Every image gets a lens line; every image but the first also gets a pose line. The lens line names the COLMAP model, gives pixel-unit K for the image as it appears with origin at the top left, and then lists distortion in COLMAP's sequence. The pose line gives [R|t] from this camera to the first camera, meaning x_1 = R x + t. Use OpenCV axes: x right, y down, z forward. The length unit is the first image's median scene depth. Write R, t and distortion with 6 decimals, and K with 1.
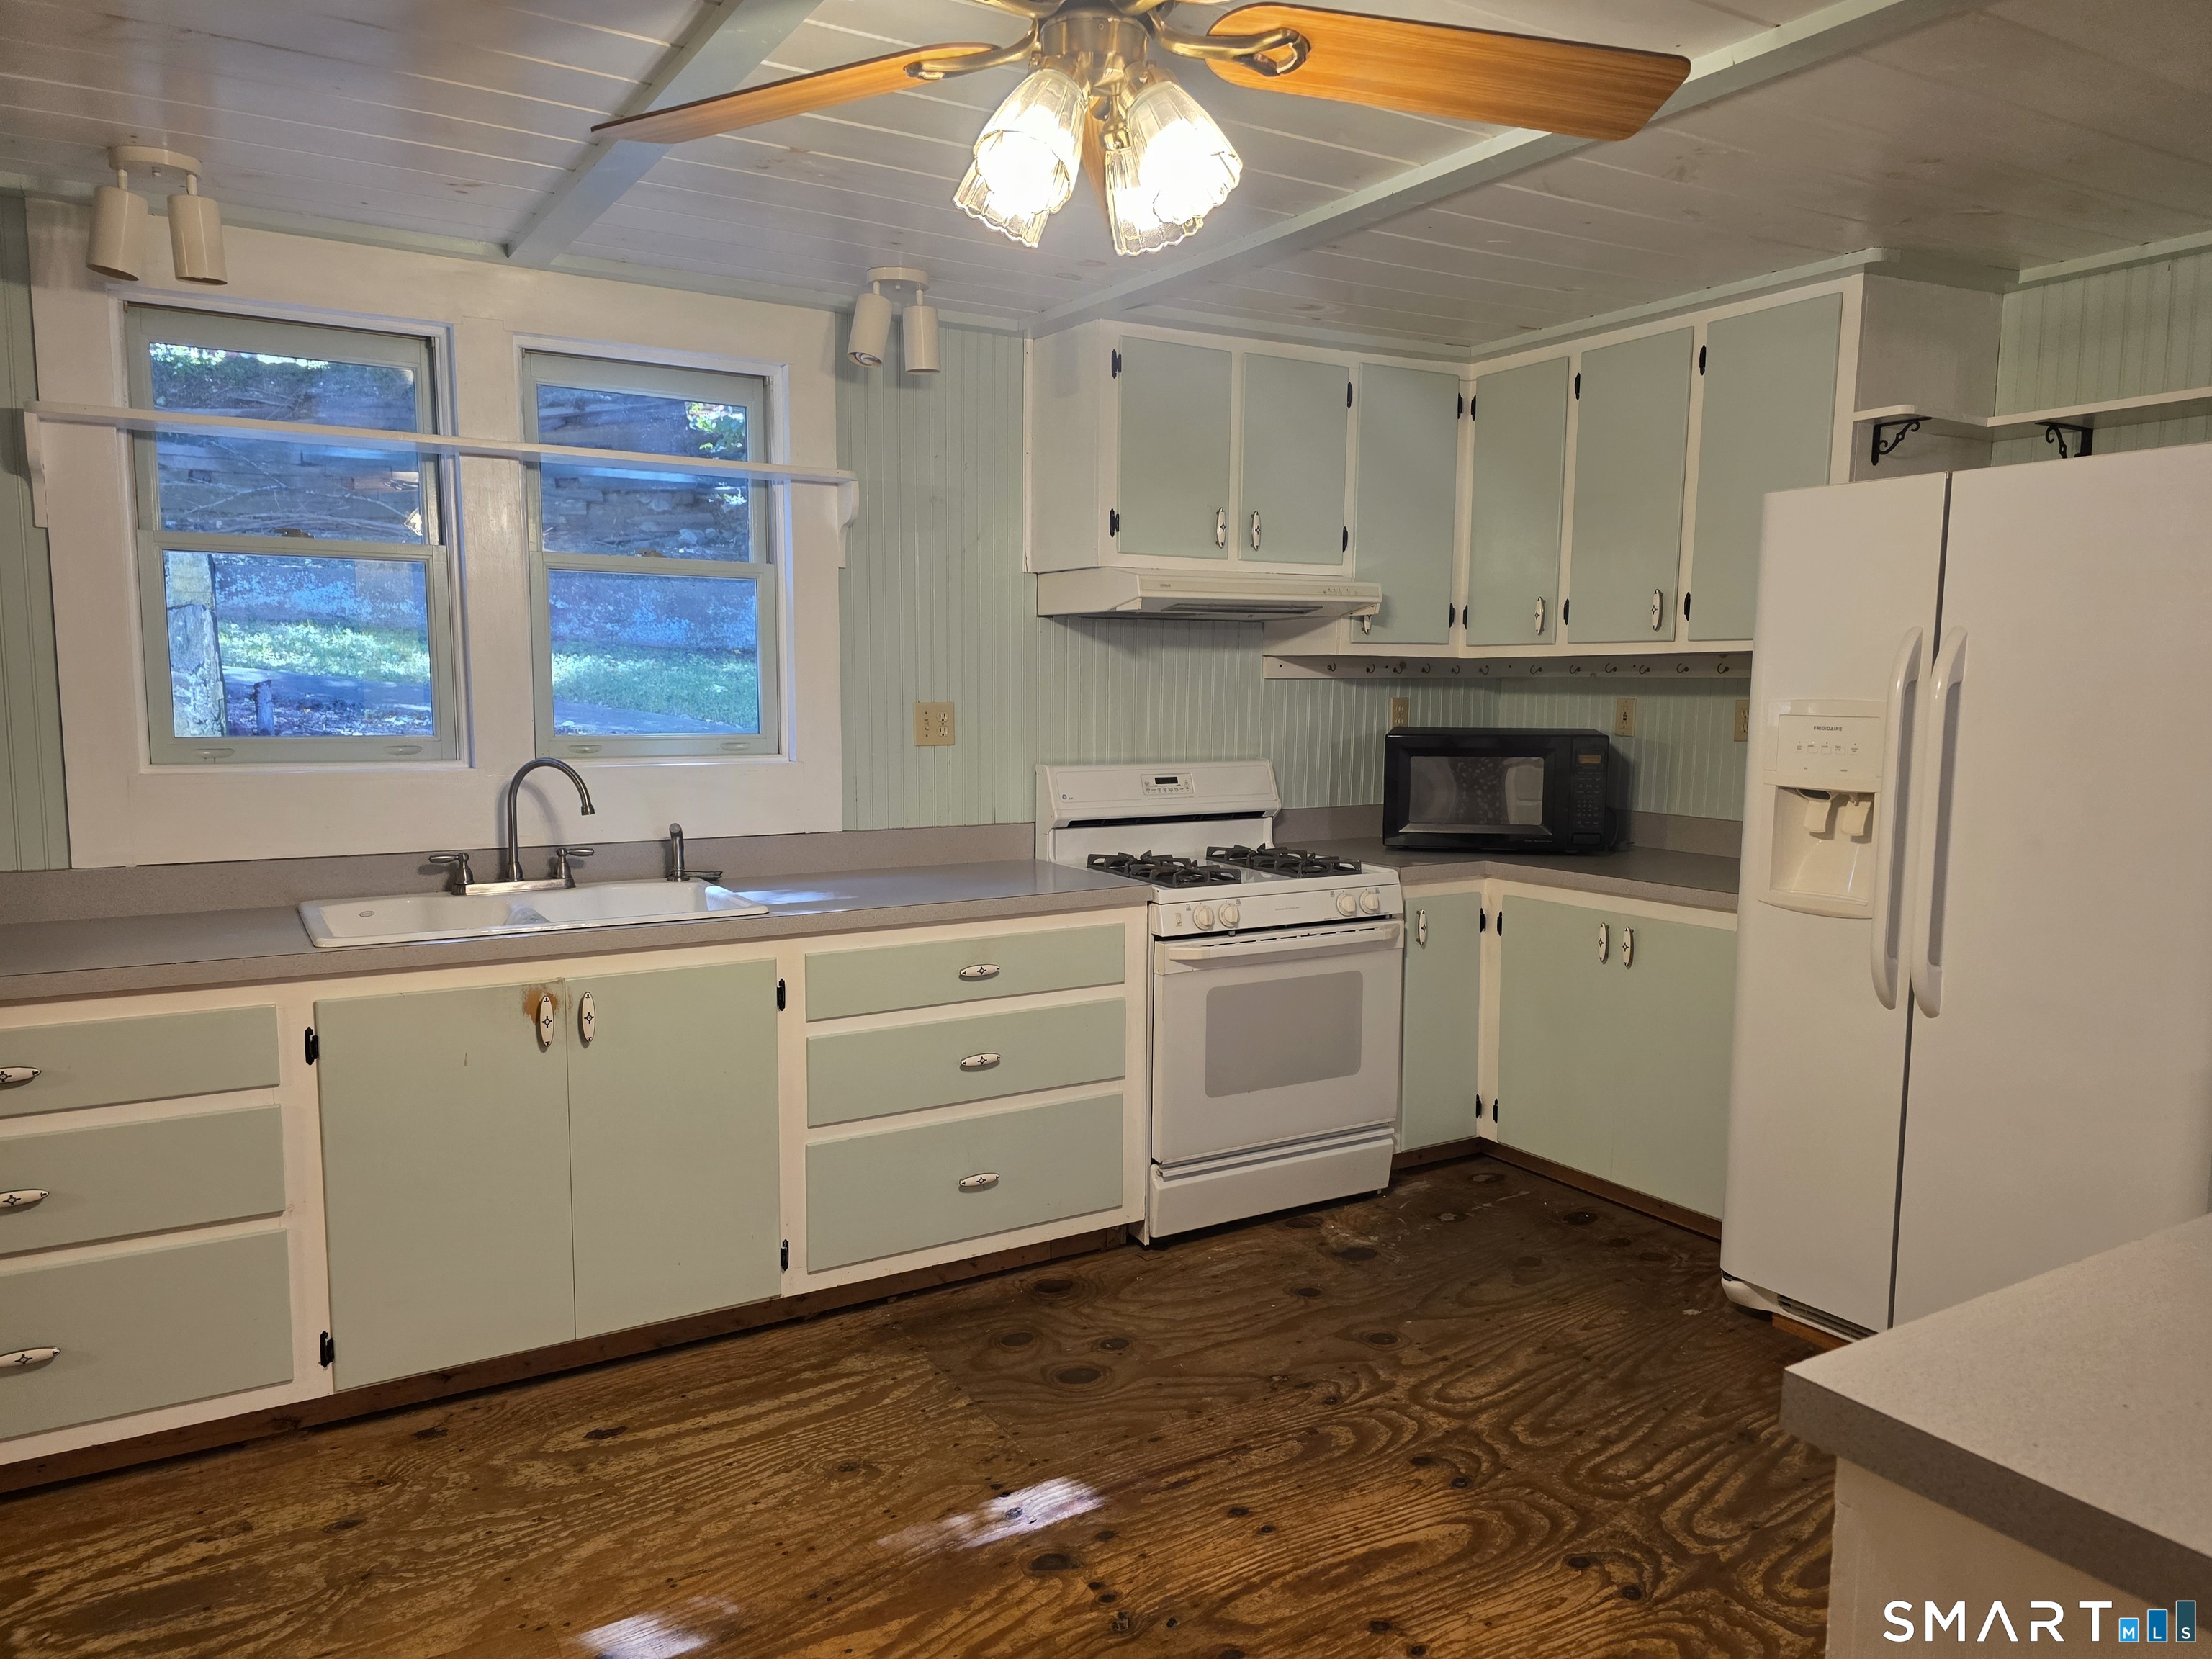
lens RADIAL K [[1520.5, 0, 1108.6], [0, 1520.5, 843.6], [0, 0, 1]] dist [0.080130, -0.072947]
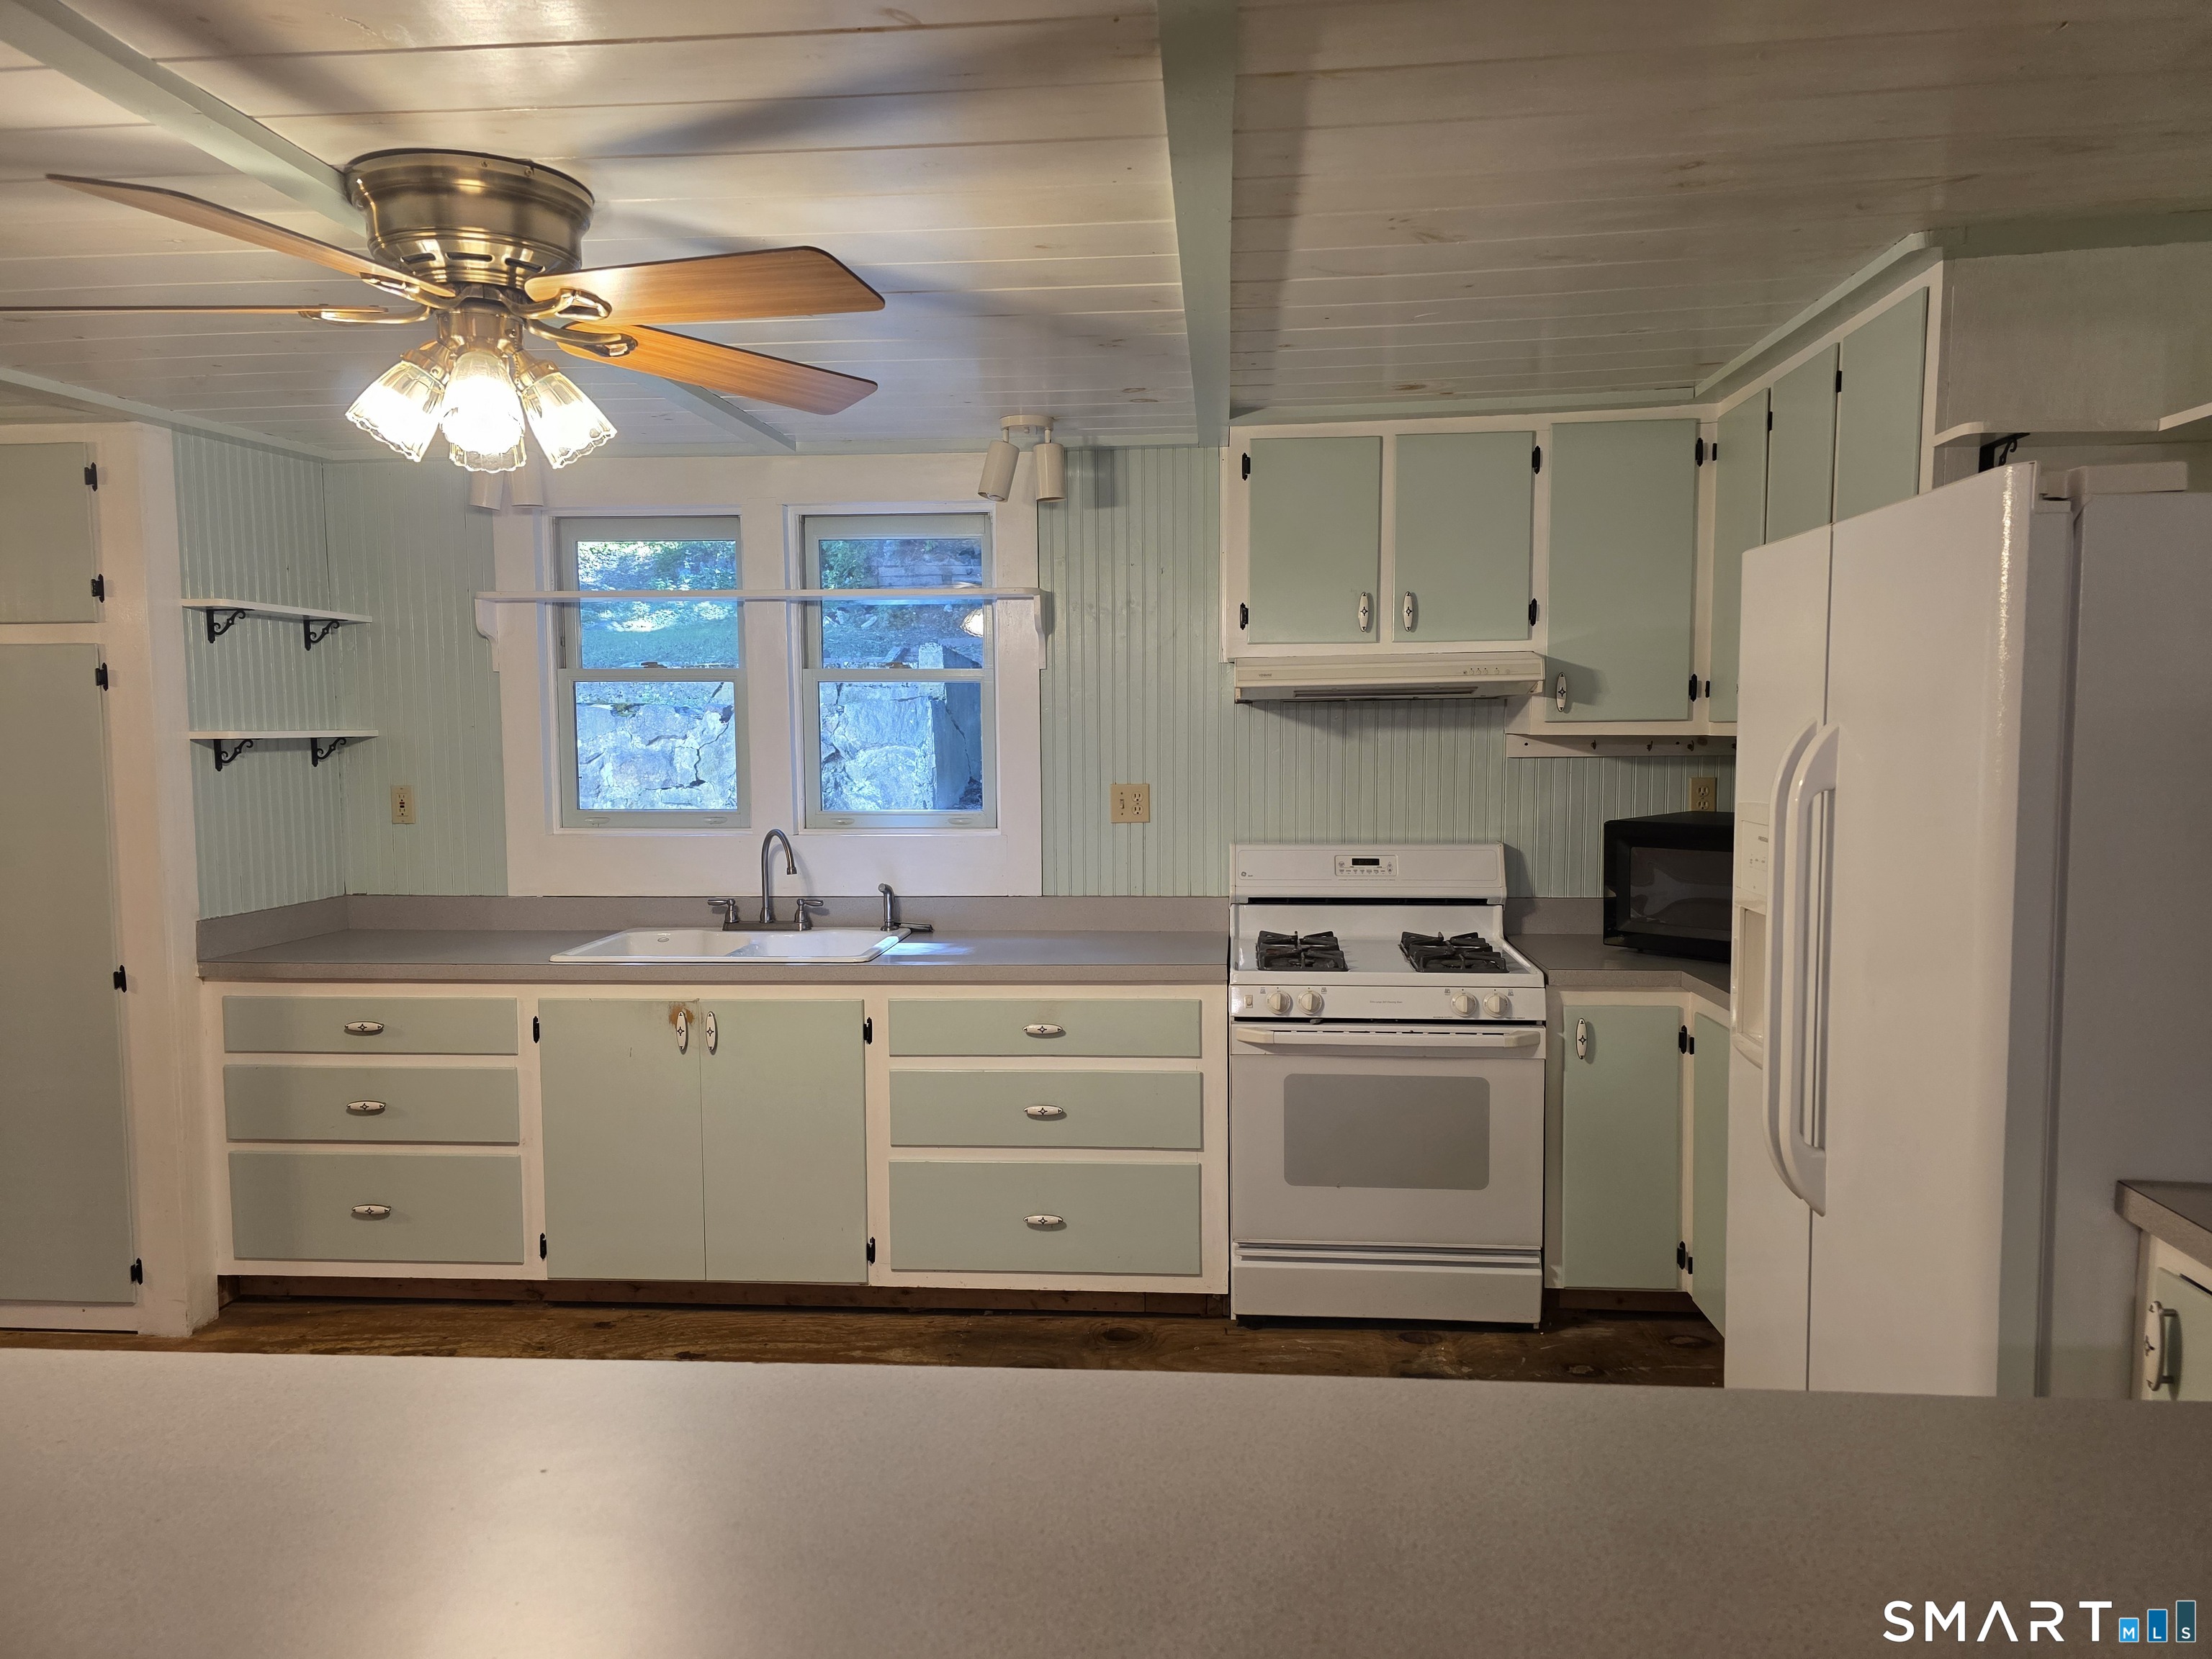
lens RADIAL K [[1443.8, 0, 1106.0], [0, 1443.8, 829.5], [0, 0, 1]] dist [0.046666, -0.001202]
pose [[0.811271, 0.025824, -0.584099, 0.557040], [-0.050642, 0.998373, -0.026198, -0.036259], [0.582473, 0.050834, 0.811259, 0.164287]]
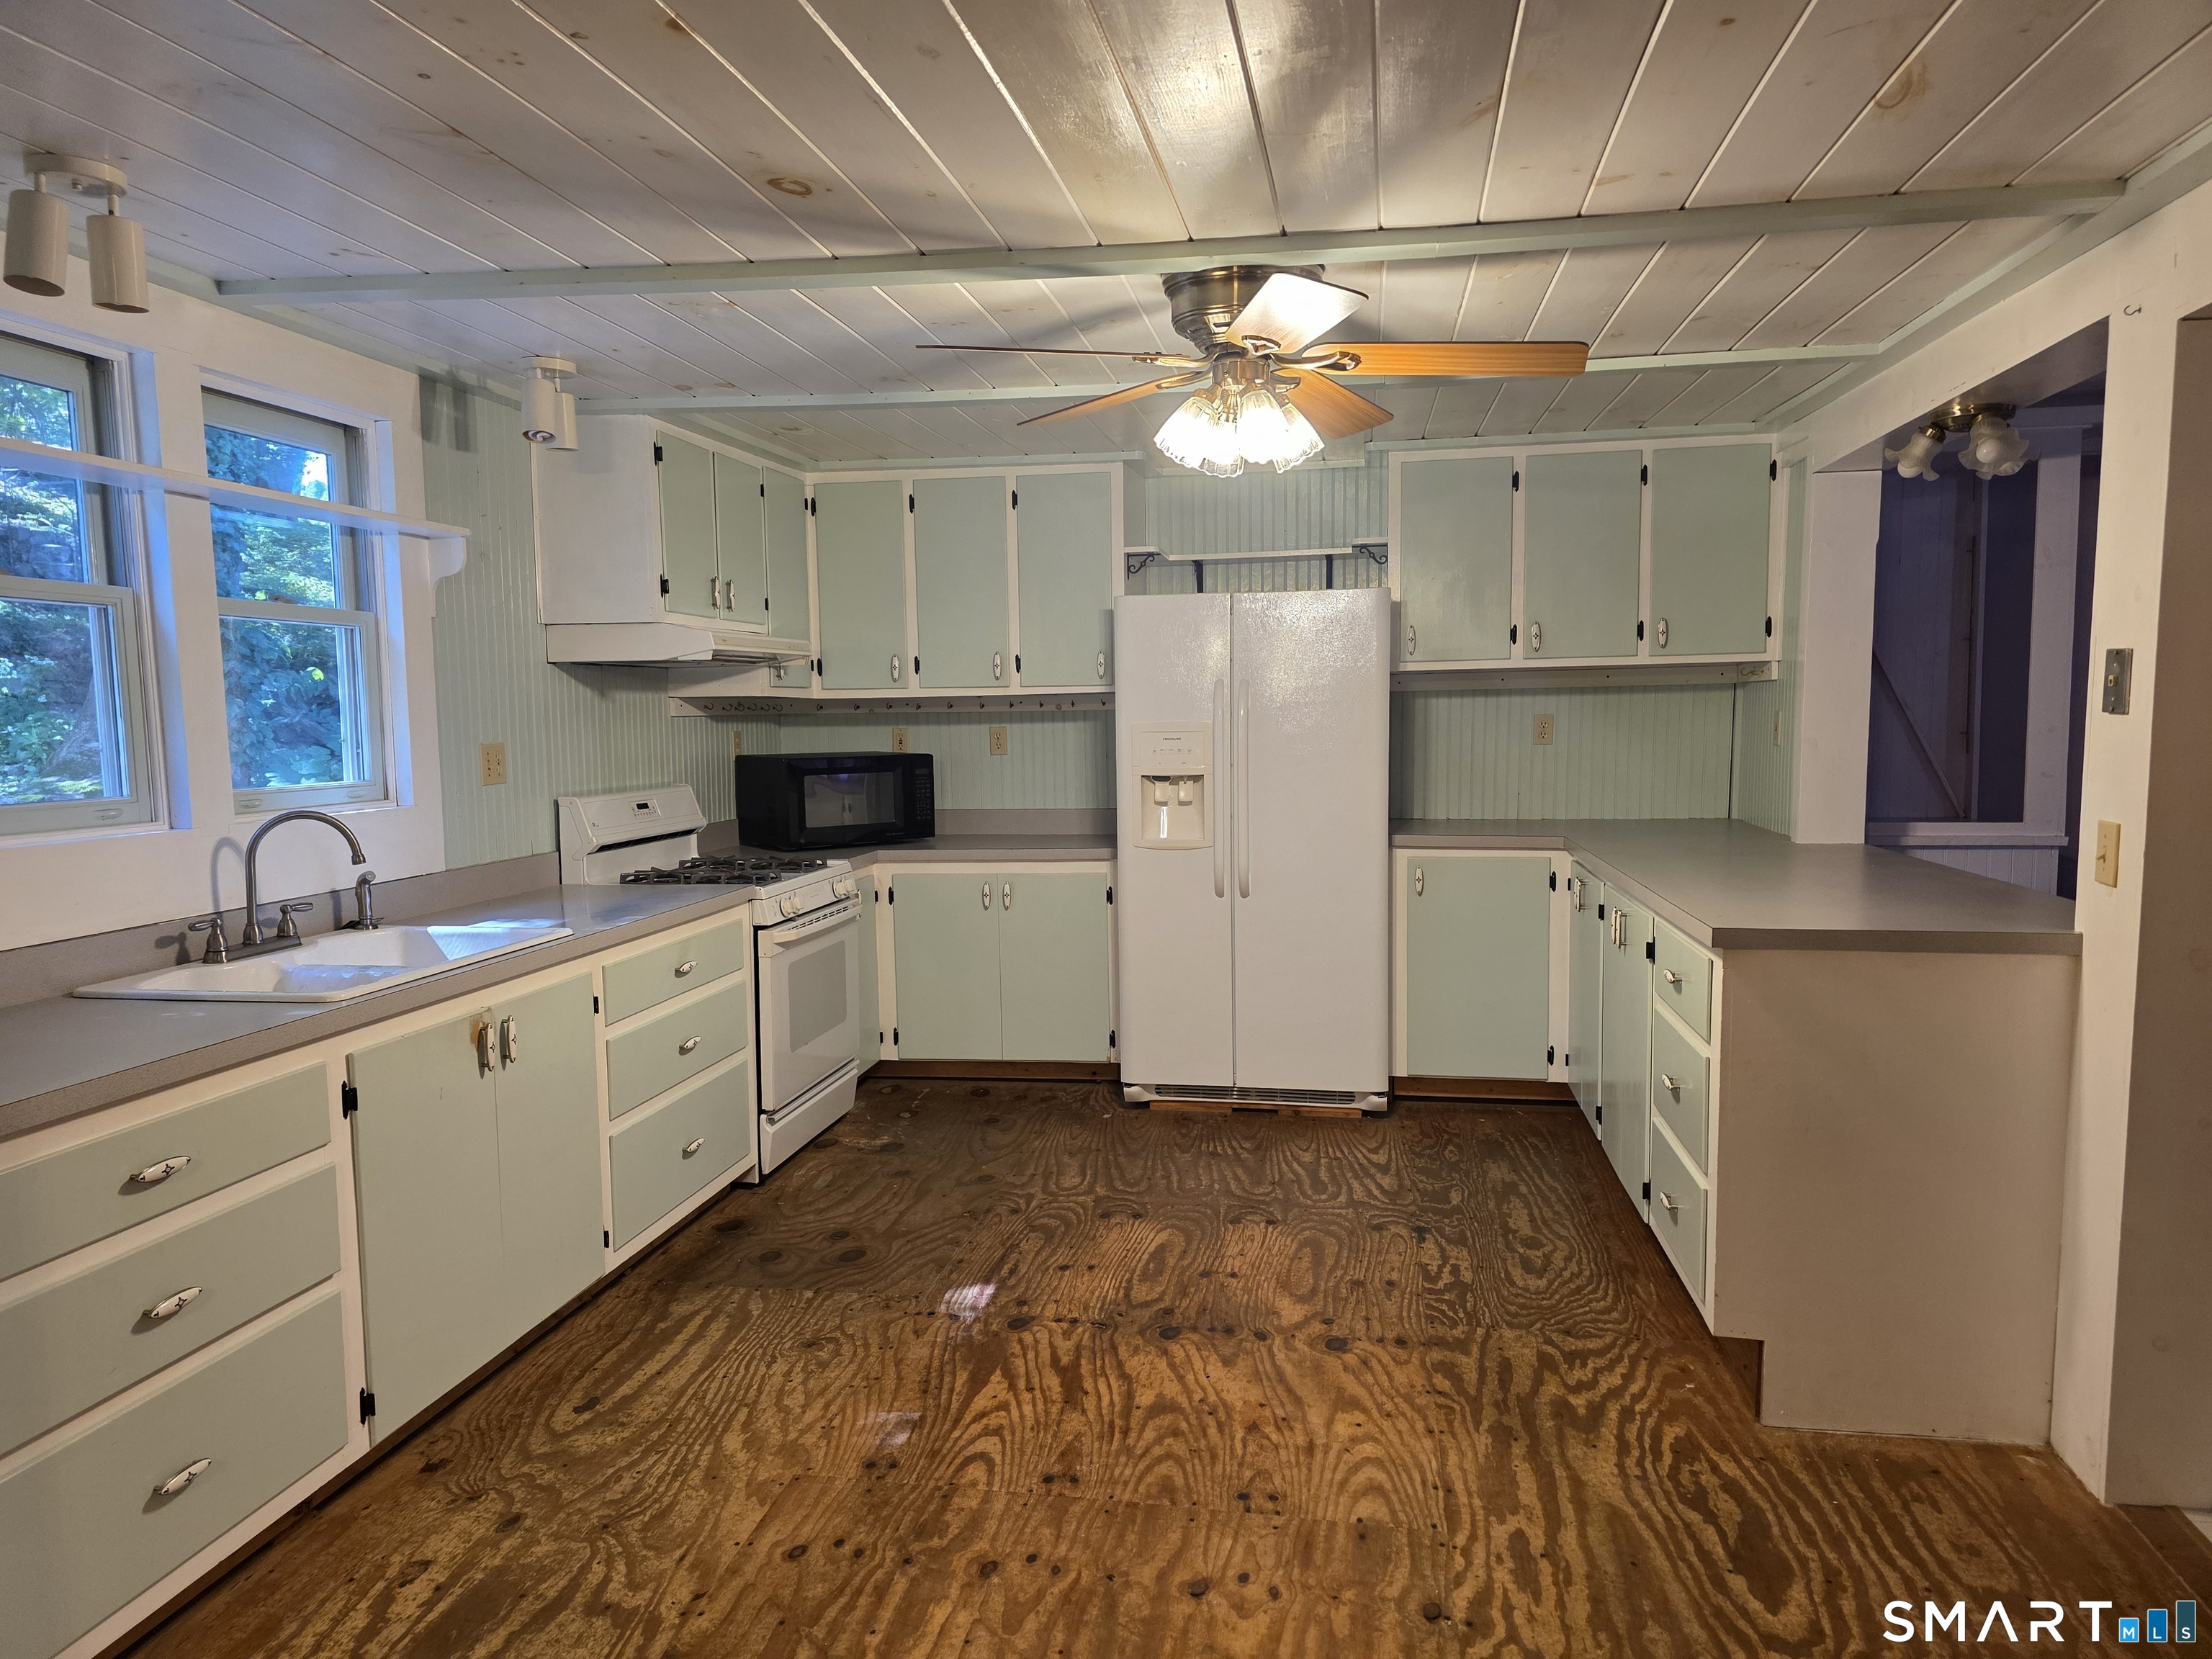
lens RADIAL K [[1520.5, 0, 1108.6], [0, 1520.5, 843.6], [0, 0, 1]] dist [0.080130, -0.072947]
pose [[0.649674, -0.083397, 0.755624, -0.751163], [0.101630, 0.994570, 0.022390, -0.004374], [-0.753389, 0.062248, 0.654622, -0.025155]]
